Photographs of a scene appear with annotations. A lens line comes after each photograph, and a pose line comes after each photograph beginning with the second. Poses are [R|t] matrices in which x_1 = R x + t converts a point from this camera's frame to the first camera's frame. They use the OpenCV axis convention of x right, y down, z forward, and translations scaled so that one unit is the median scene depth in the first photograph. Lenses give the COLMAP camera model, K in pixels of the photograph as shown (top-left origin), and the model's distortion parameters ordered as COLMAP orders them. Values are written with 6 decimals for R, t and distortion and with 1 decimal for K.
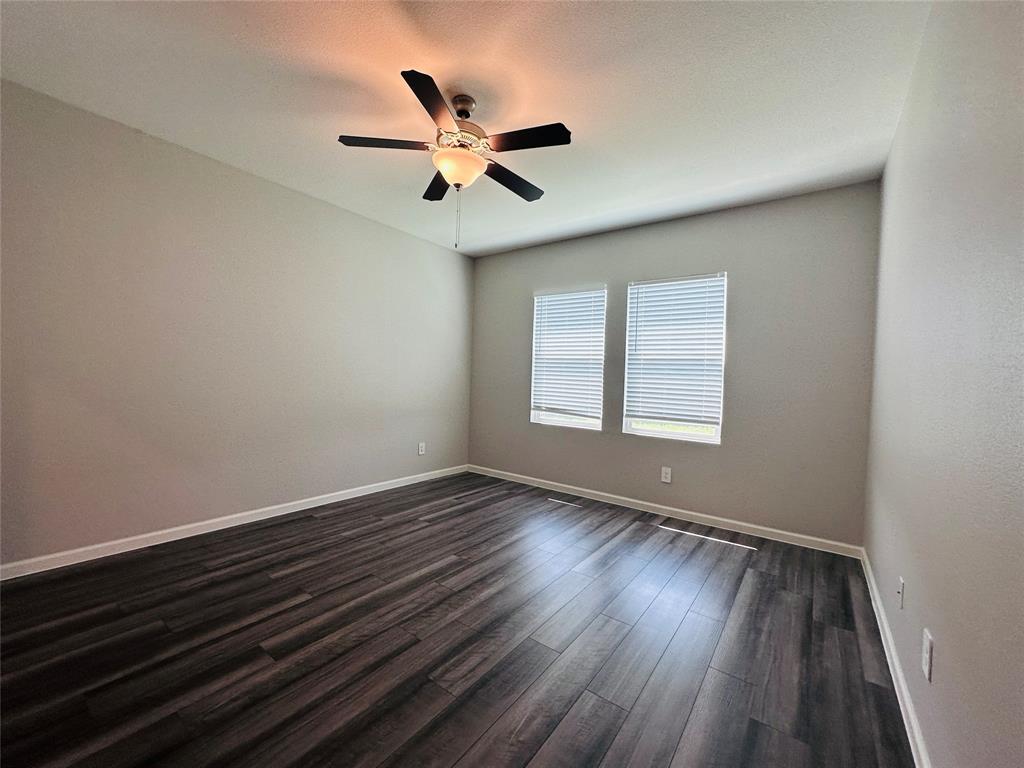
lens RADIAL K [[409.4, 0, 514.5], [0, 409.4, 385.8], [0, 0, 1]] dist [-0.006260, 0.000769]
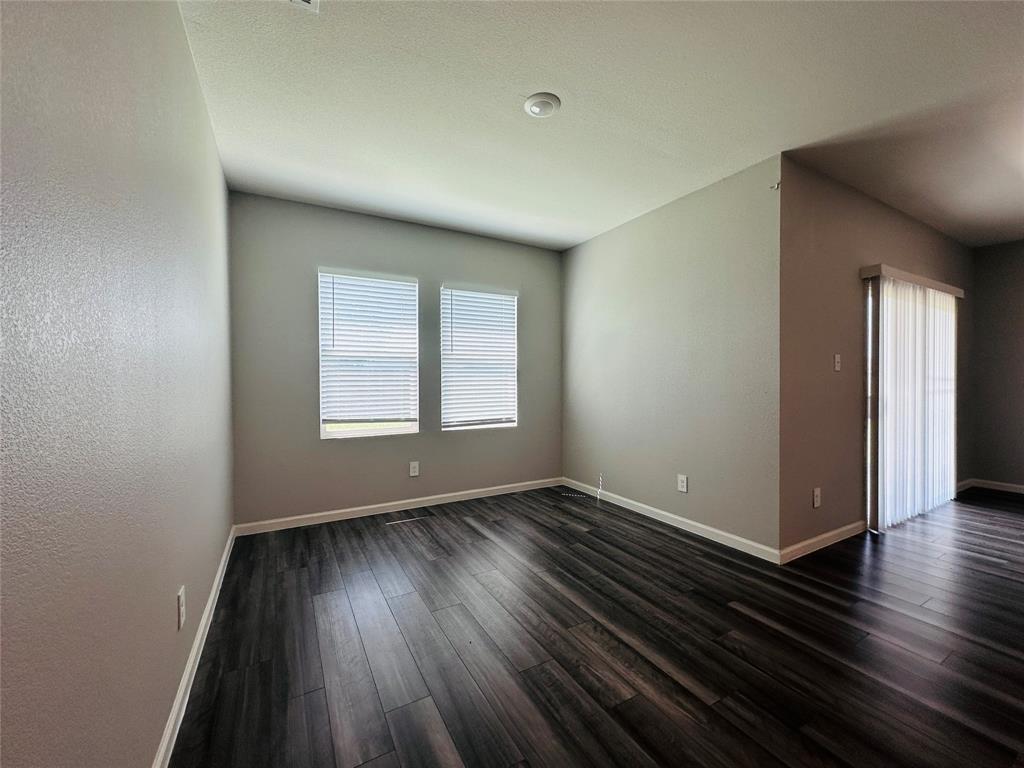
lens RADIAL K [[409.4, 0, 511.7], [0, 409.4, 380.5], [0, 0, 1]] dist [-0.006260, 0.000769]
pose [[0.400856, -0.038302, 0.915340, -0.575134], [0.035300, 0.999029, 0.026345, -0.030649], [-0.915461, 0.021751, 0.401819, 0.426912]]
